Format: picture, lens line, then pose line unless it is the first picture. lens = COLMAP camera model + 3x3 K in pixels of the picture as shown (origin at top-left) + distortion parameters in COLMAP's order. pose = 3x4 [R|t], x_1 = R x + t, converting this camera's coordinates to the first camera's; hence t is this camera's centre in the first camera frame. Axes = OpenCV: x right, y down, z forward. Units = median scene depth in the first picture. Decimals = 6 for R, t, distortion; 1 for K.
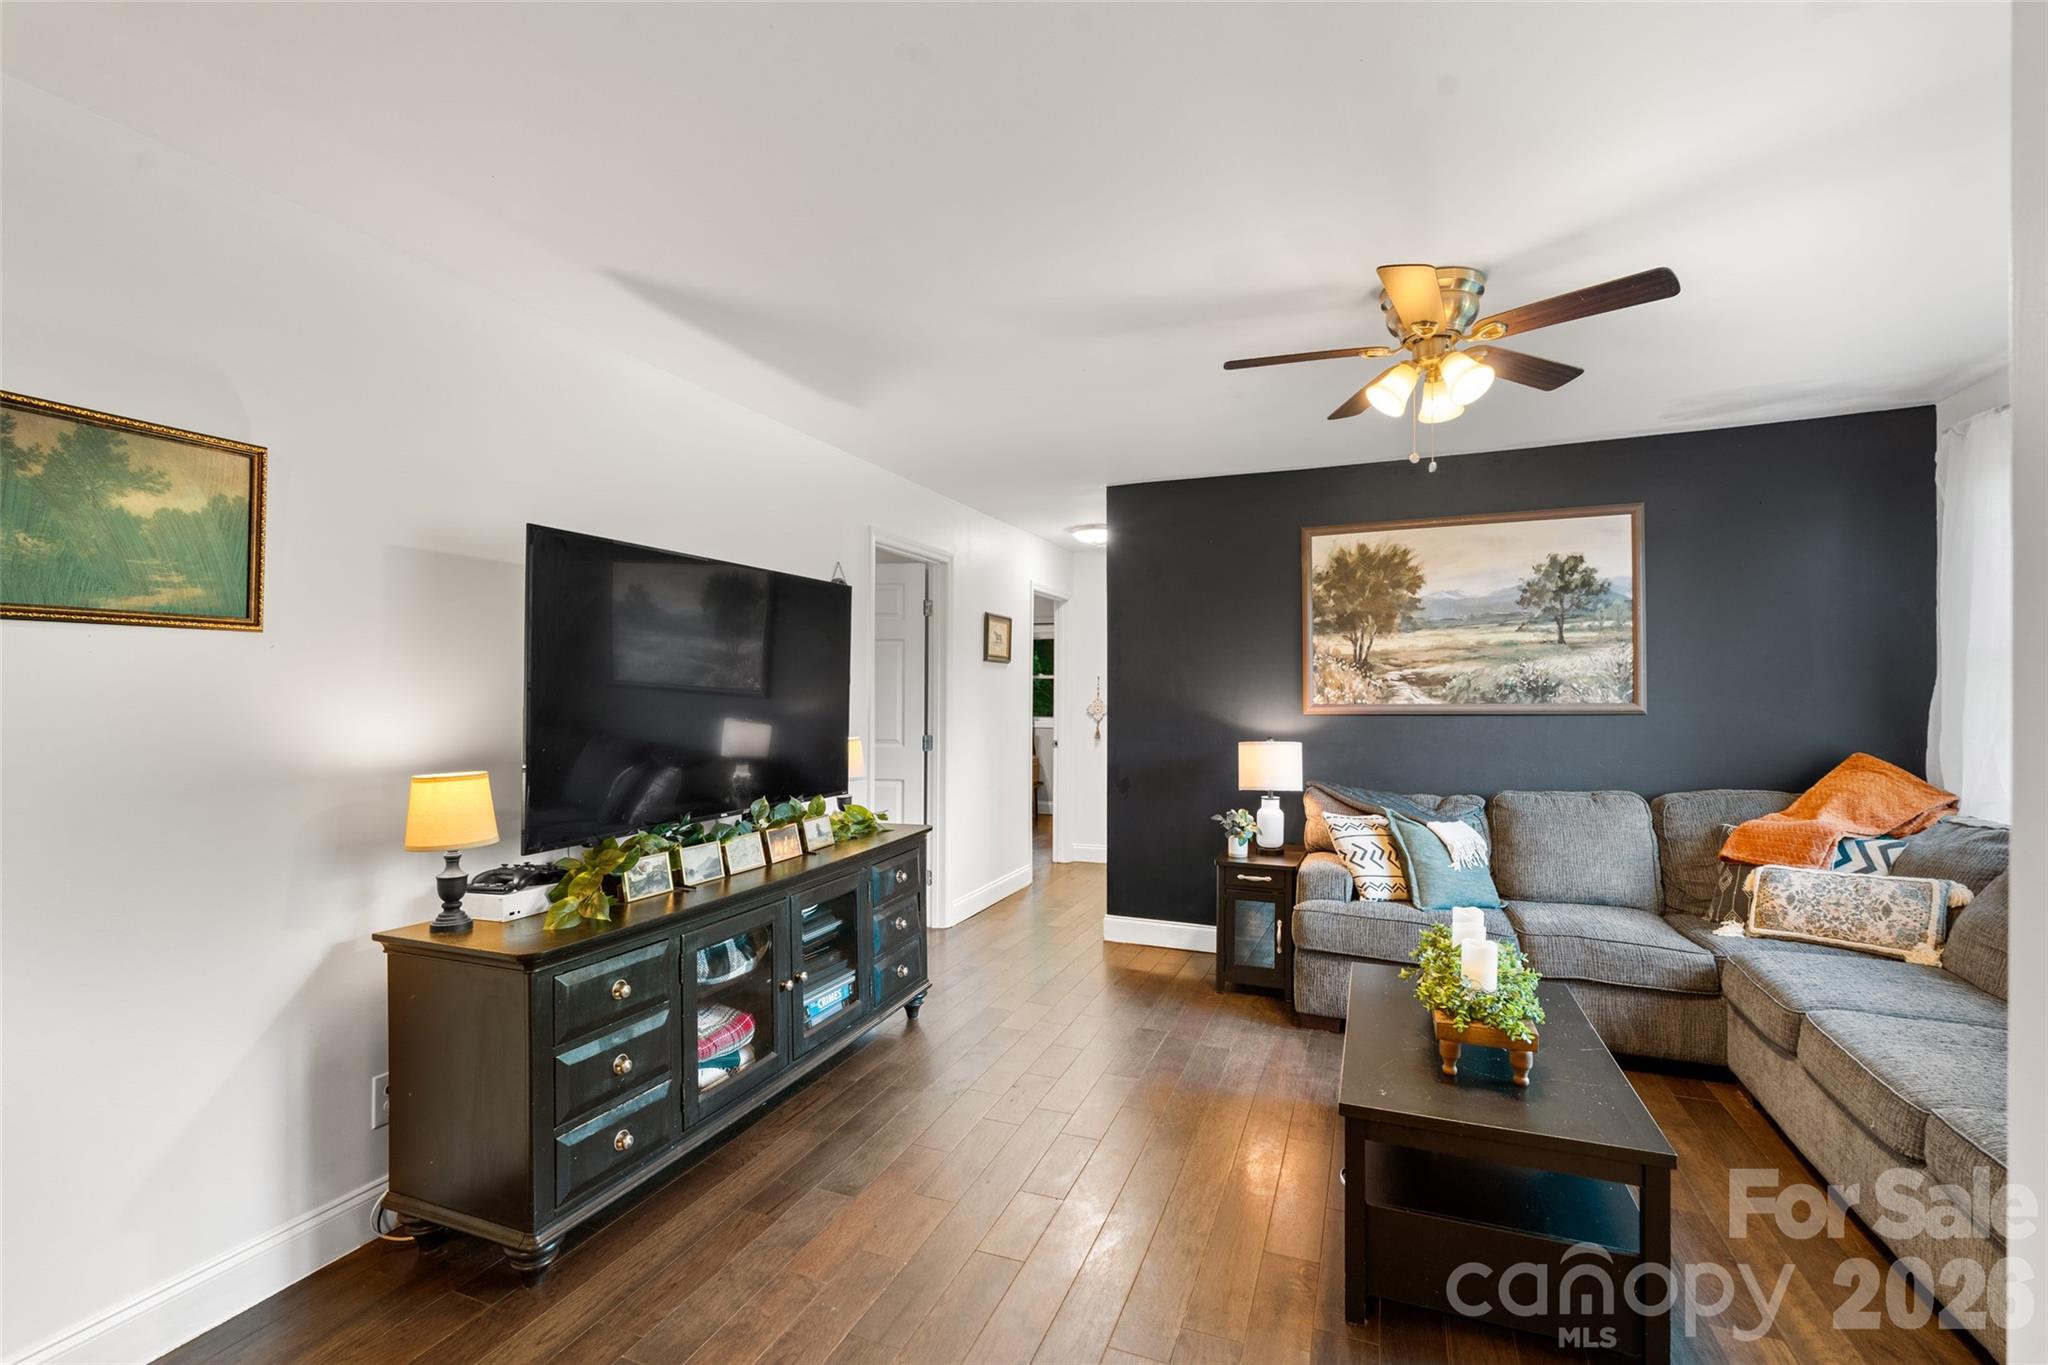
lens RADIAL K [[891.8, 0, 1028.1], [0, 891.8, 693.8], [0, 0, 1]] dist [-0.004668, 0.000505]
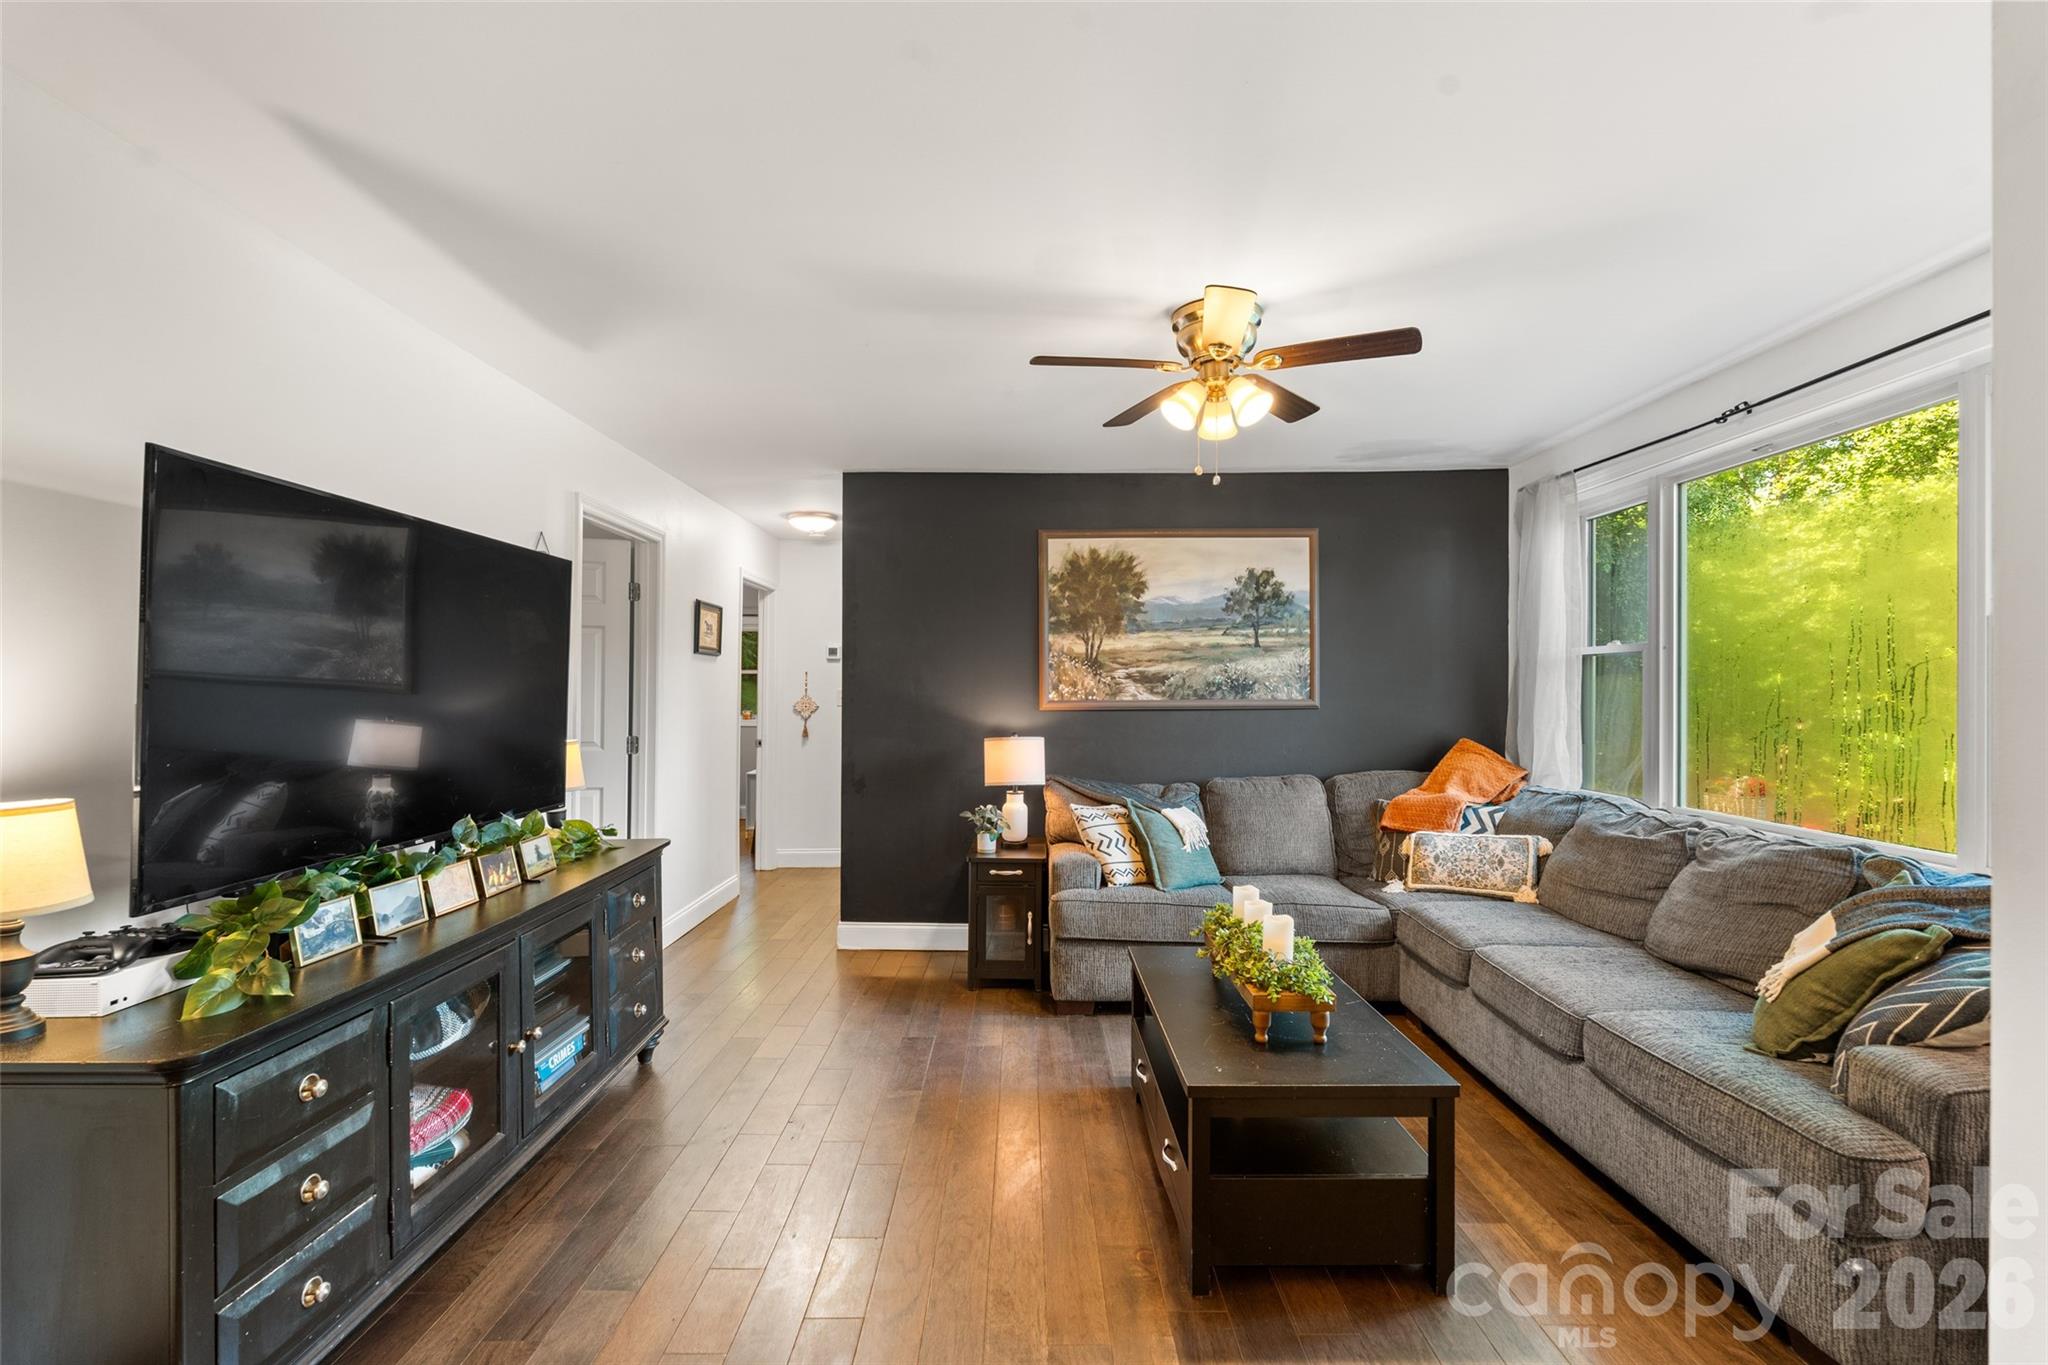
lens RADIAL K [[891.8, 0, 1029.7], [0, 891.8, 686.3], [0, 0, 1]] dist [-0.004668, 0.000505]
pose [[0.927984, 0.004875, 0.372588, -0.106656], [-0.003043, 0.999980, -0.005506, 0.001320], [-0.372607, 0.003975, 0.927981, 0.054969]]
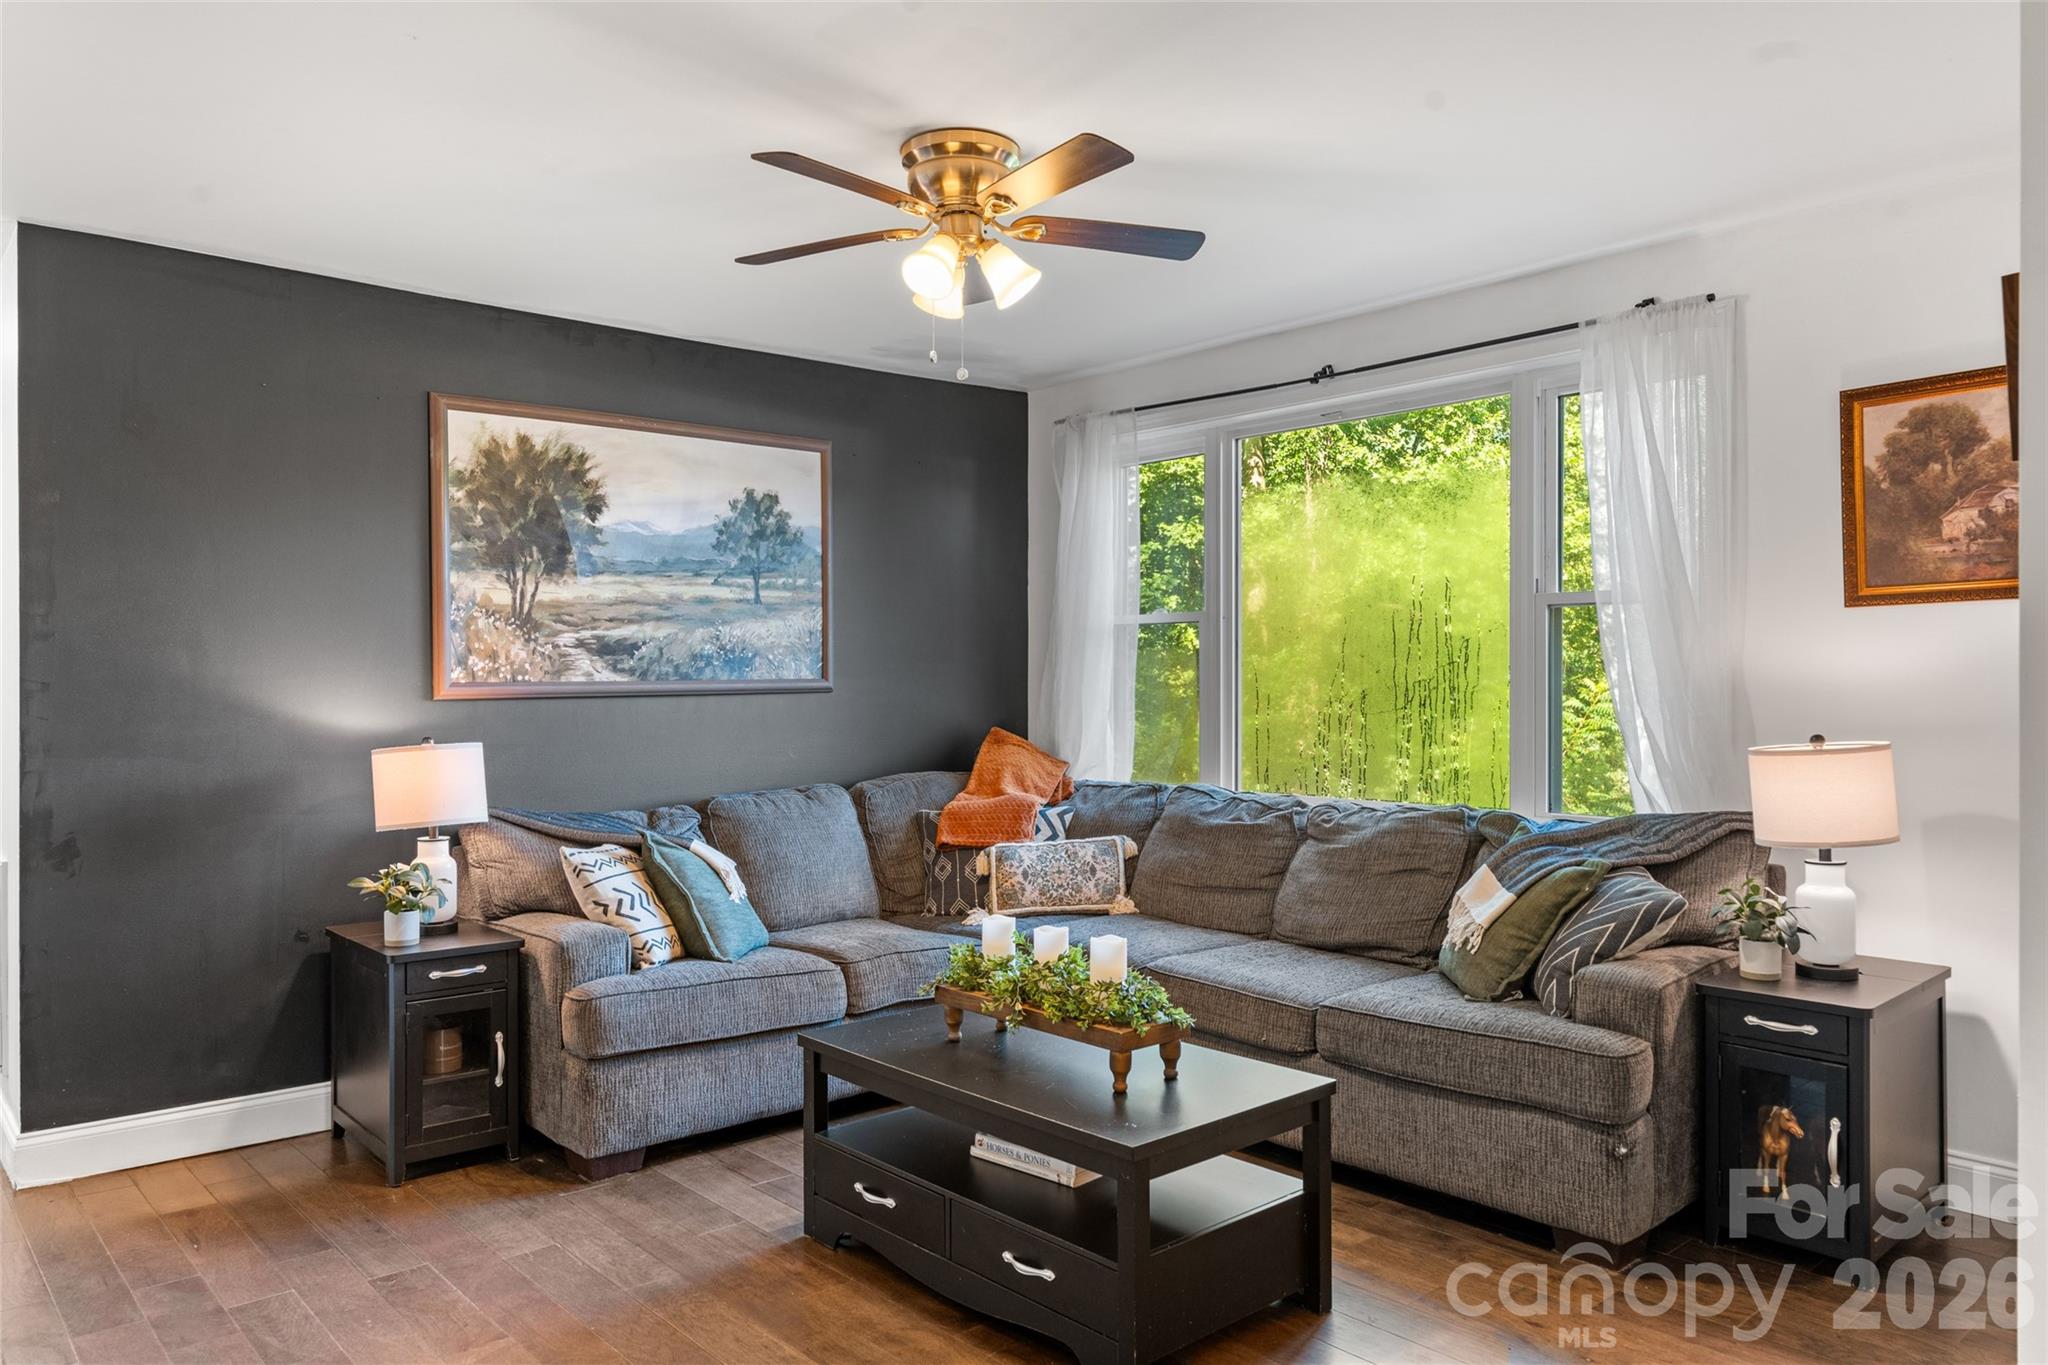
lens RADIAL K [[1379.9, 0, 1026.9], [0, 1379.9, 686.6], [0, 0, 1]] dist [-0.001808, -0.003030]
pose [[0.448017, -0.004708, 0.894013, -0.428861], [0.003881, 0.999987, 0.003321, 0.015455], [-0.894017, 0.001982, 0.448029, 0.266827]]
